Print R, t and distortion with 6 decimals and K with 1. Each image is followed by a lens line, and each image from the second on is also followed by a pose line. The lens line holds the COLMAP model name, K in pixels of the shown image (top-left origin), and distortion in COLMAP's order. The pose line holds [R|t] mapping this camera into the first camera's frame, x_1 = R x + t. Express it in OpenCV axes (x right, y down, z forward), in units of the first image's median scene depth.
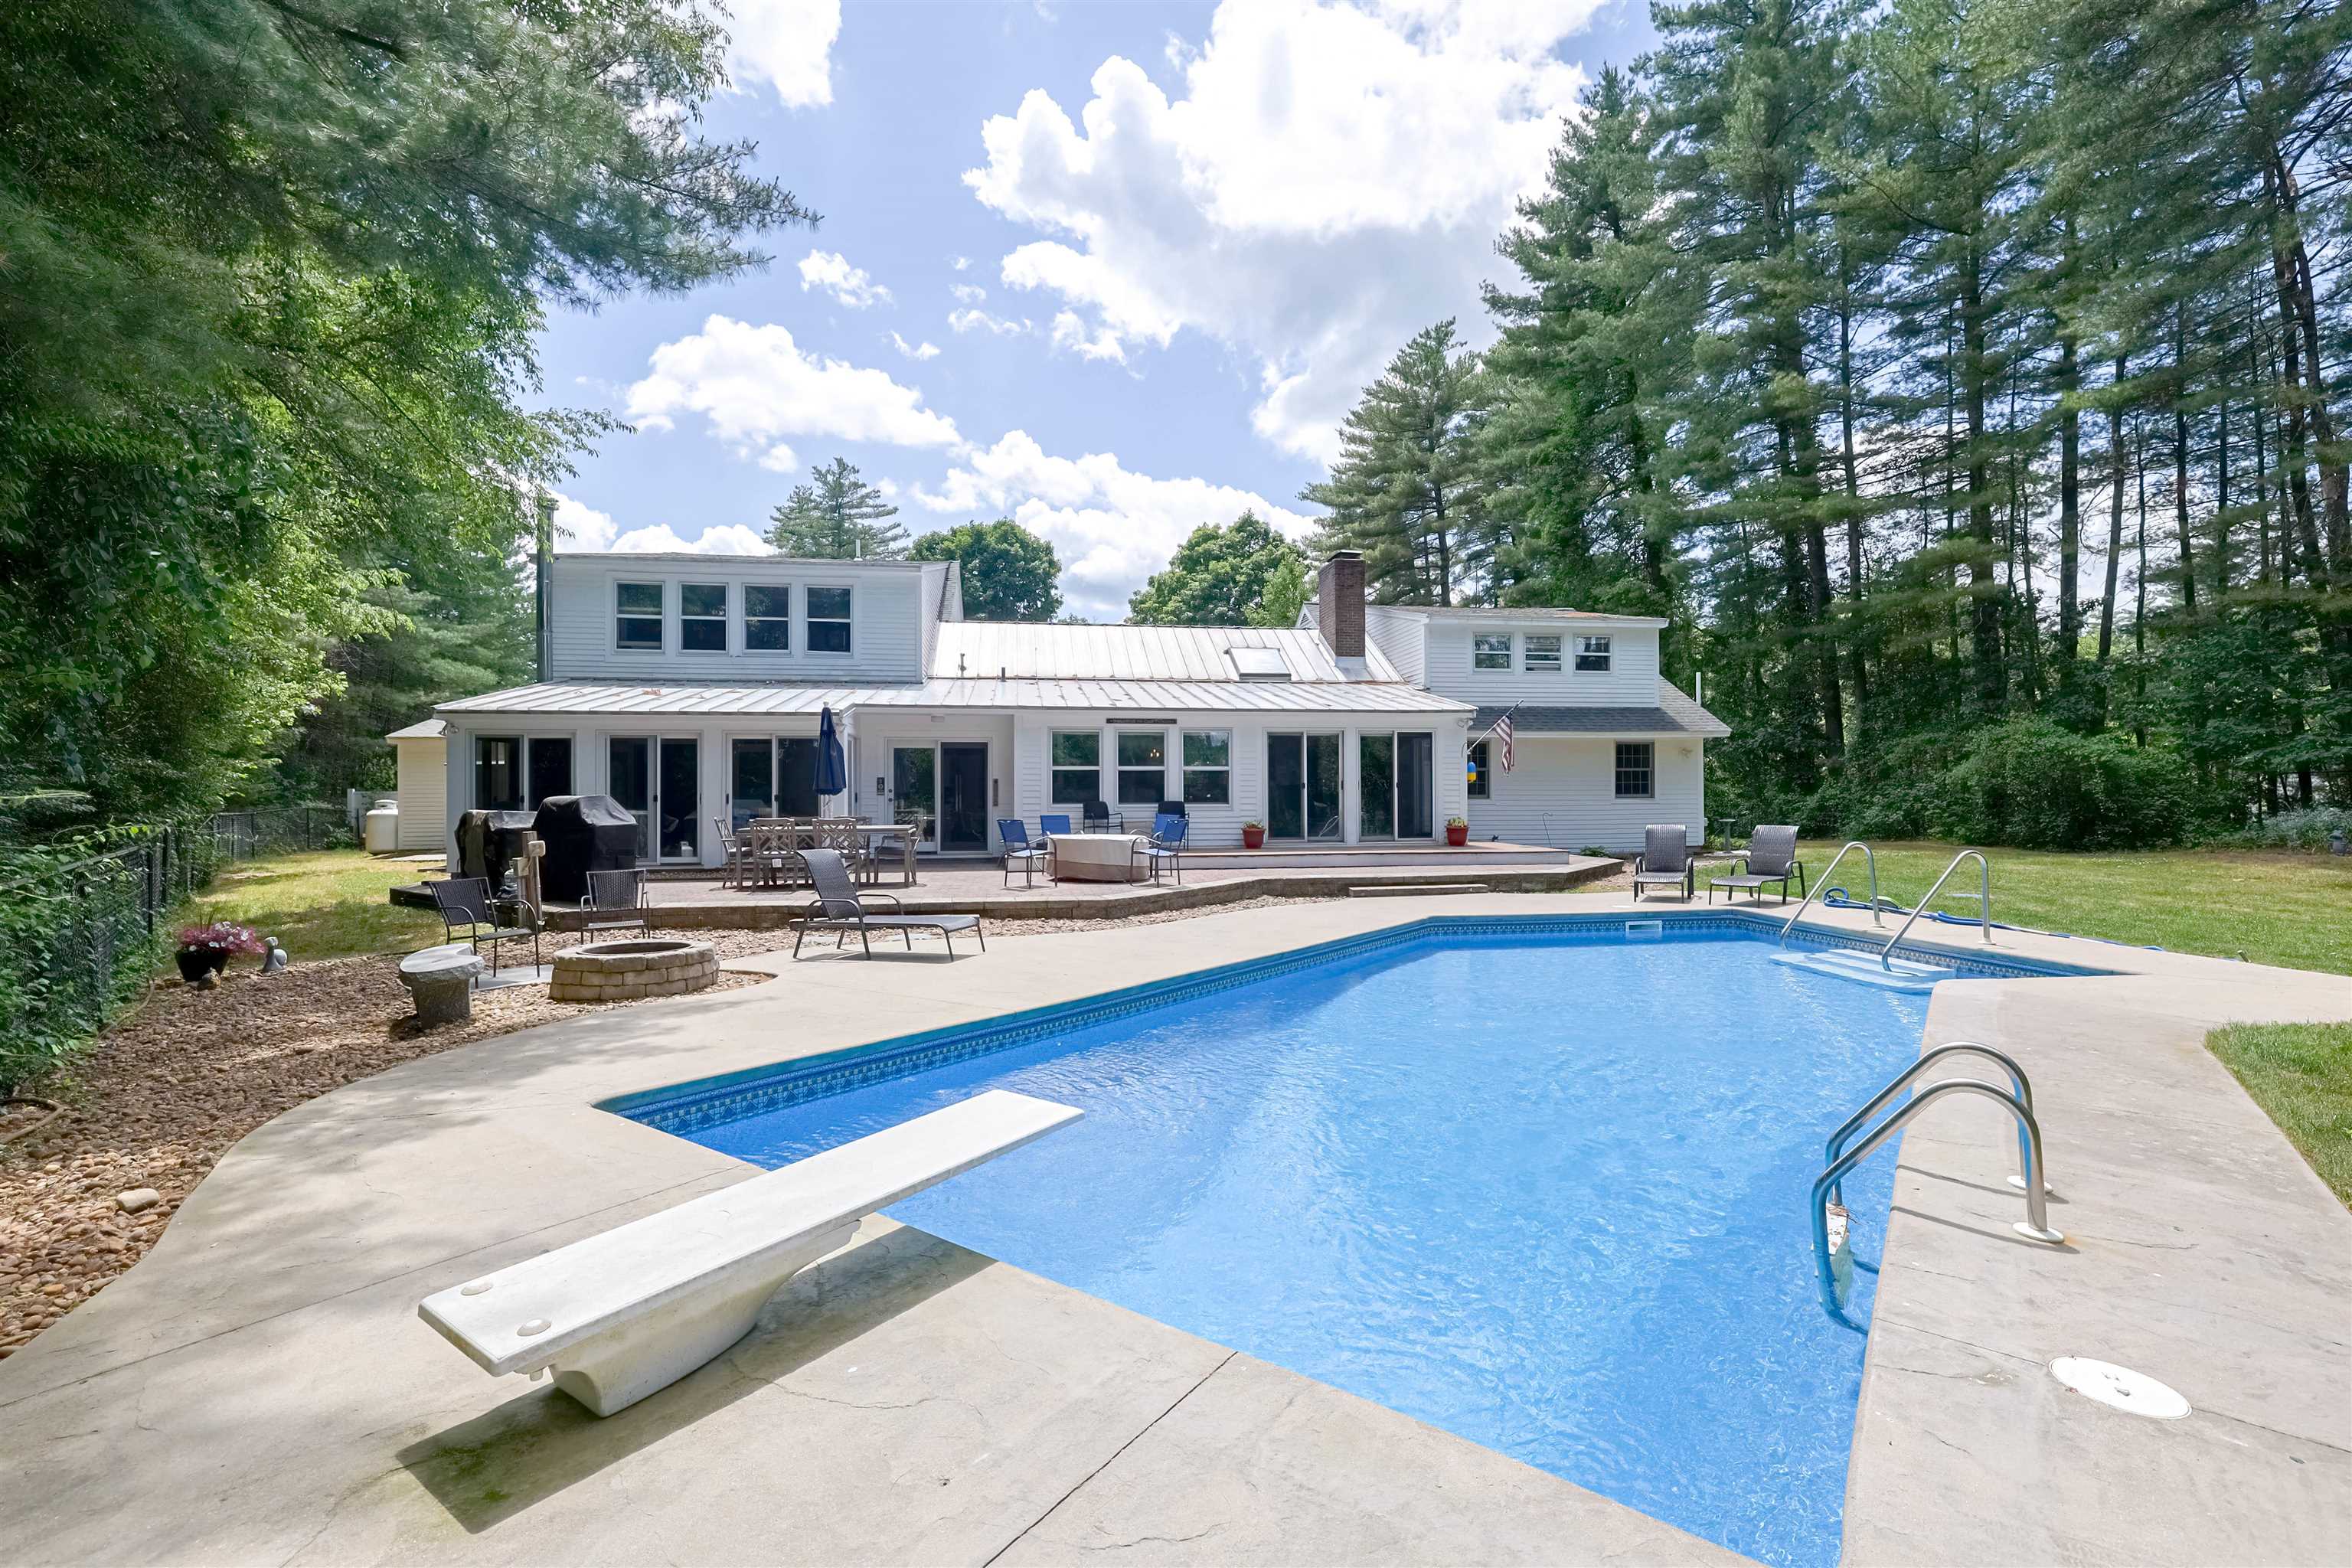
lens RADIAL K [[1069.8, 0, 1181.2], [0, 1069.8, 783.7], [0, 0, 1]] dist [0.001415, 0.000864]
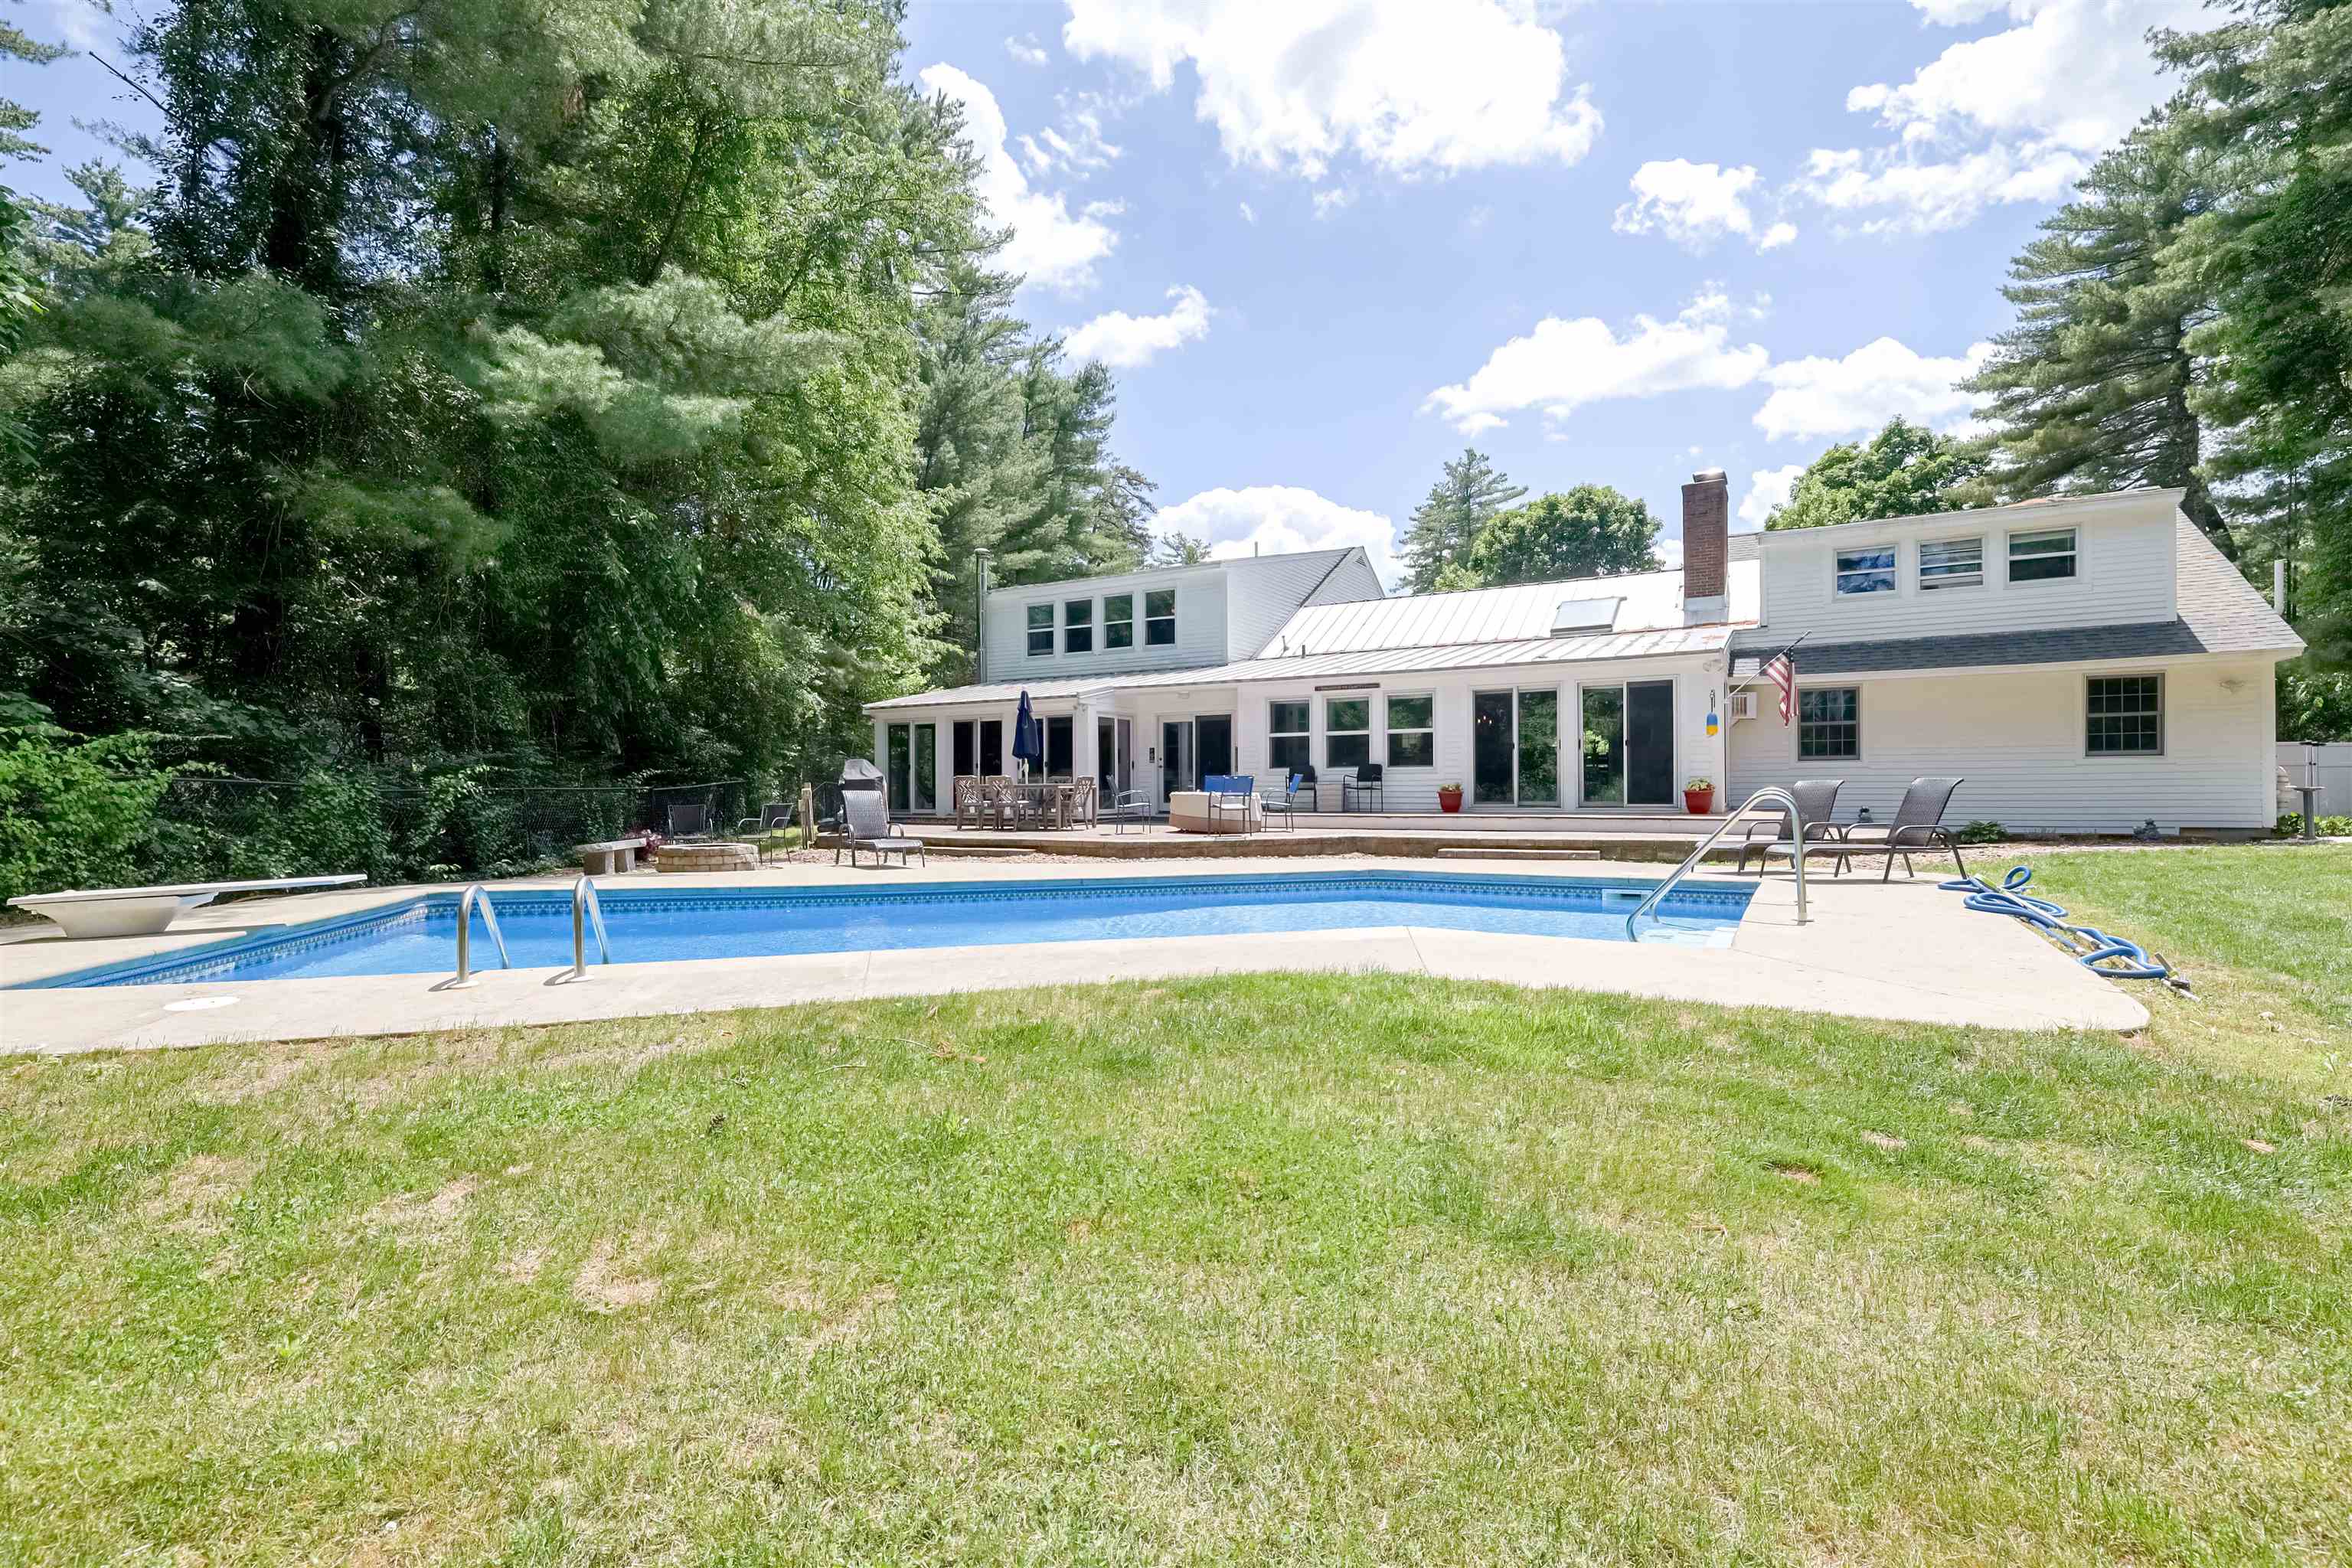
lens RADIAL K [[1069.8, 0, 1162.4], [0, 1069.8, 789.7], [0, 0, 1]] dist [0.001415, 0.000864]
pose [[0.775401, -0.000177, -0.631470, 0.428406], [0.010017, 0.999878, 0.012020, 0.023509], [0.631390, -0.015646, 0.775307, 0.079168]]
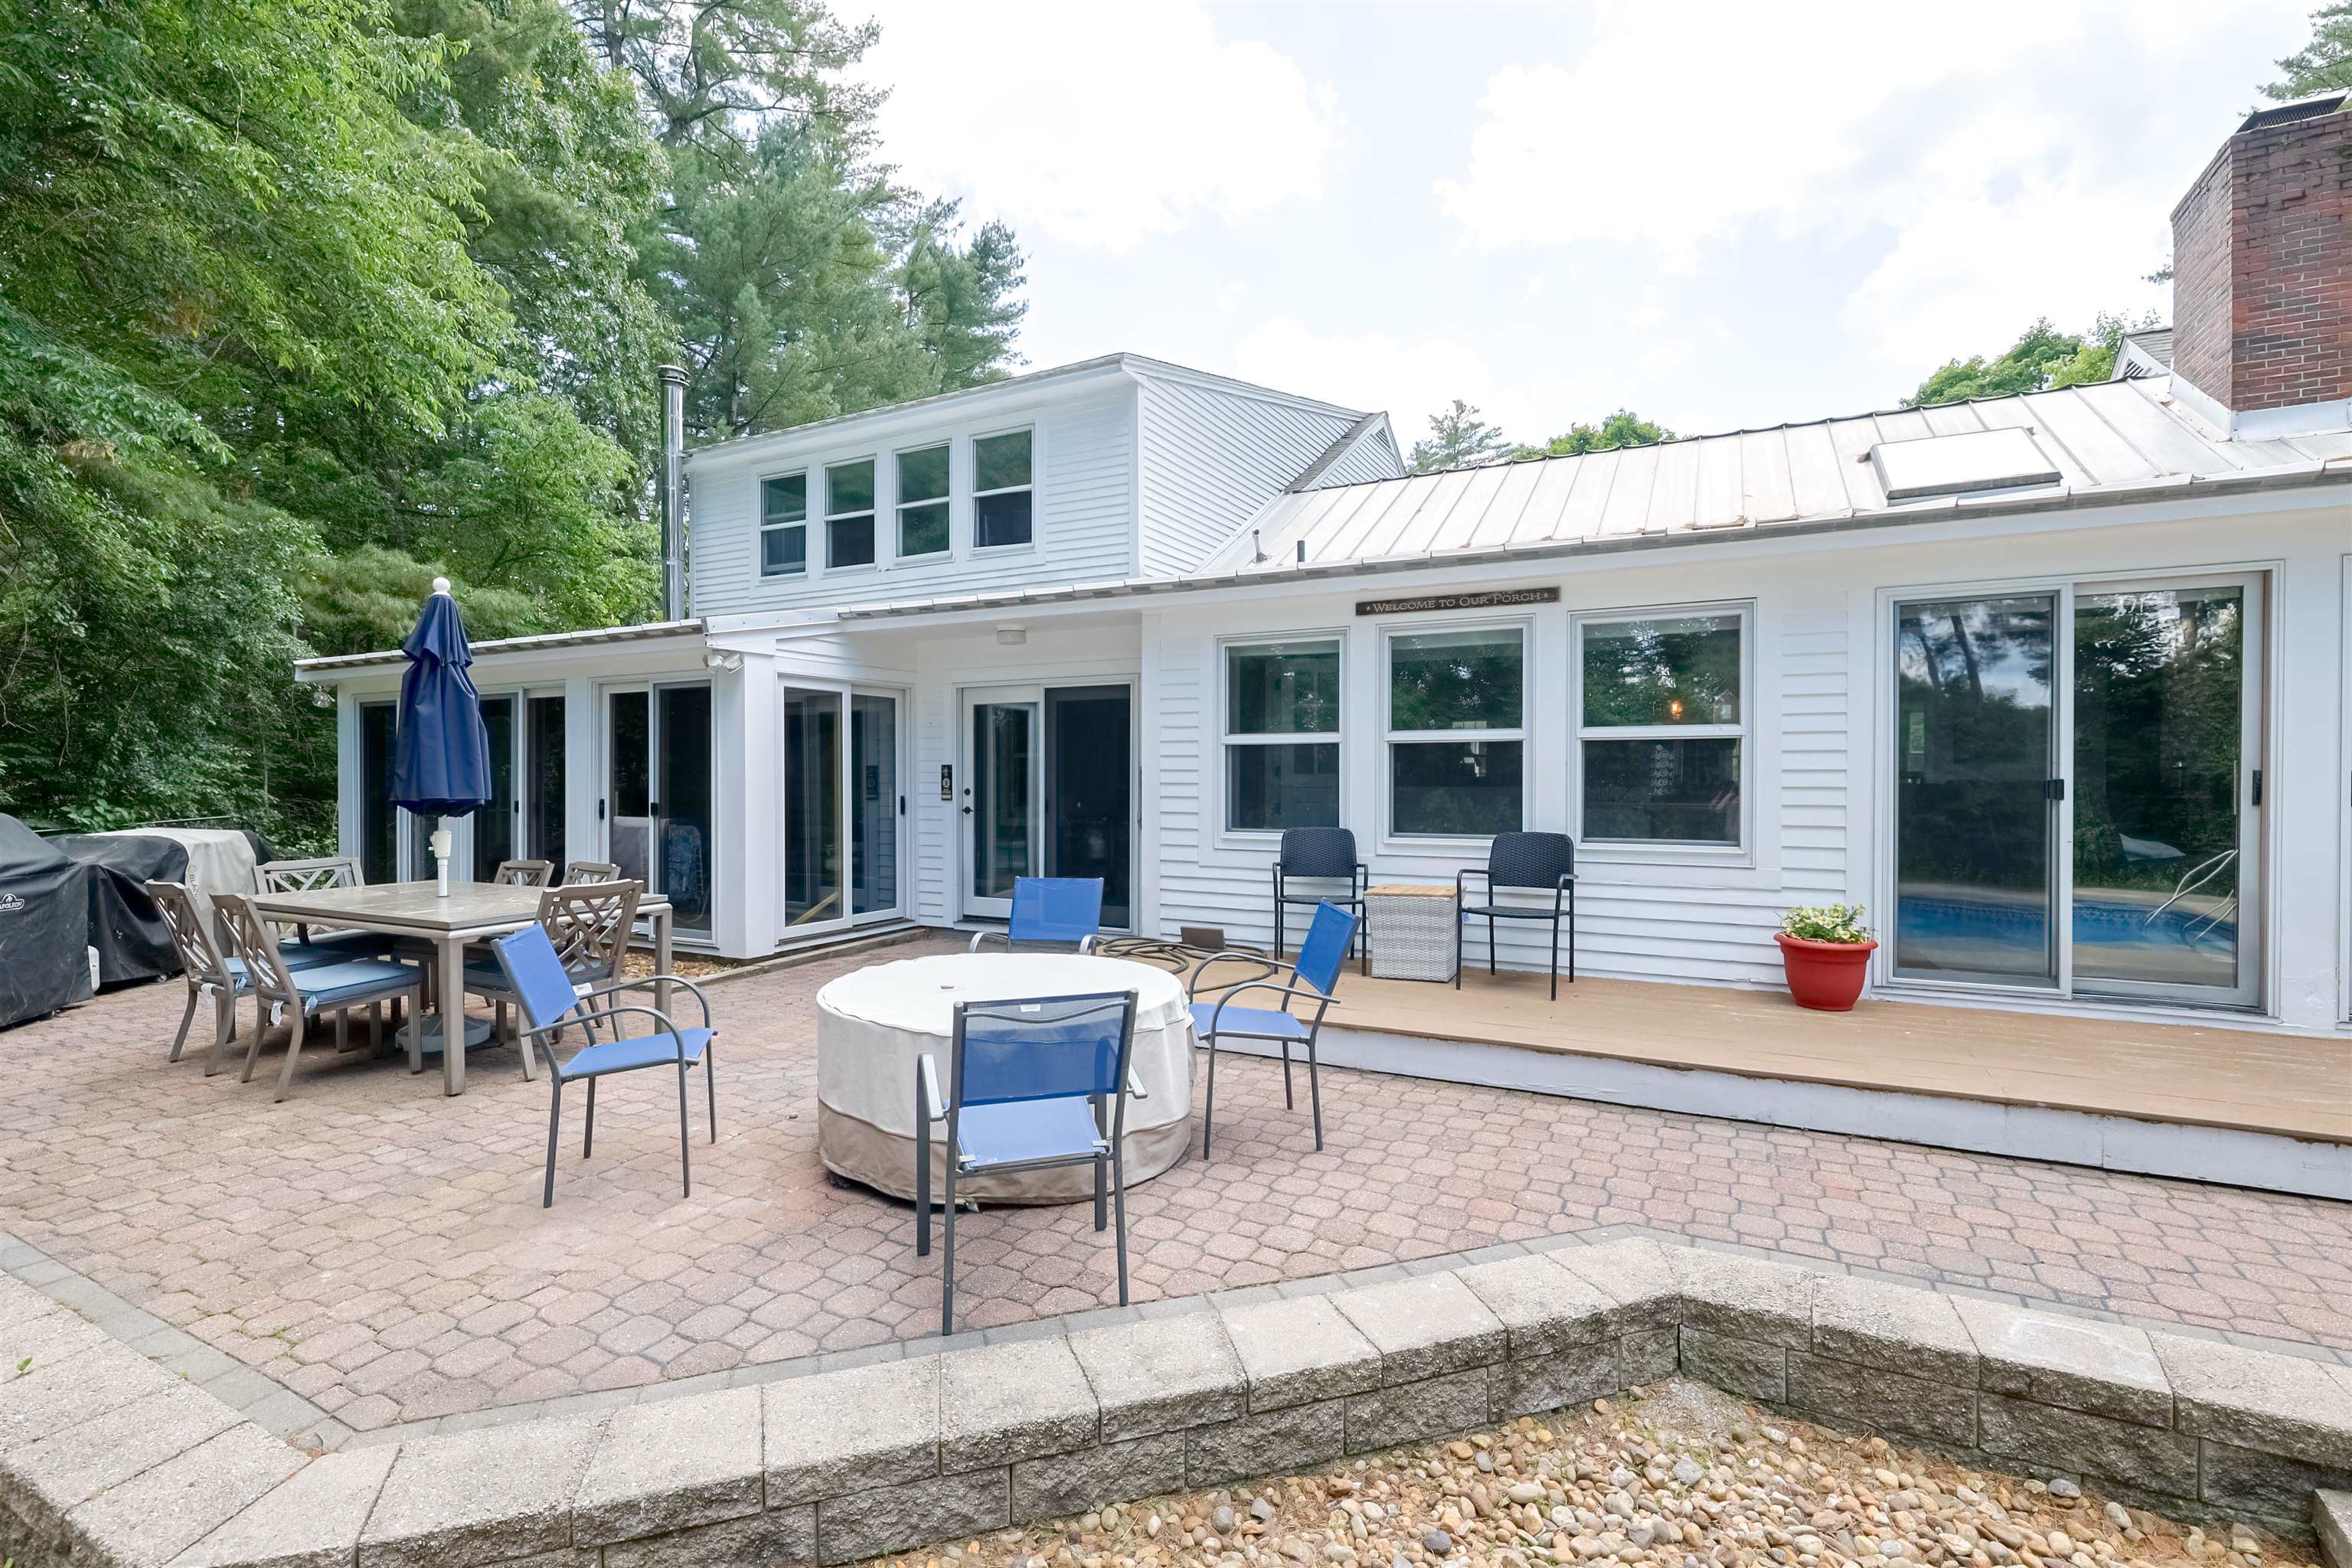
lens RADIAL K [[1069.8, 0, 1168.3], [0, 1069.8, 780.4], [0, 0, 1]] dist [0.001415, 0.000864]
pose [[0.803070, 0.005008, -0.595863, 0.087418], [0.004275, 0.999891, 0.014166, -0.004637], [0.595869, -0.013924, 0.802961, 0.596629]]
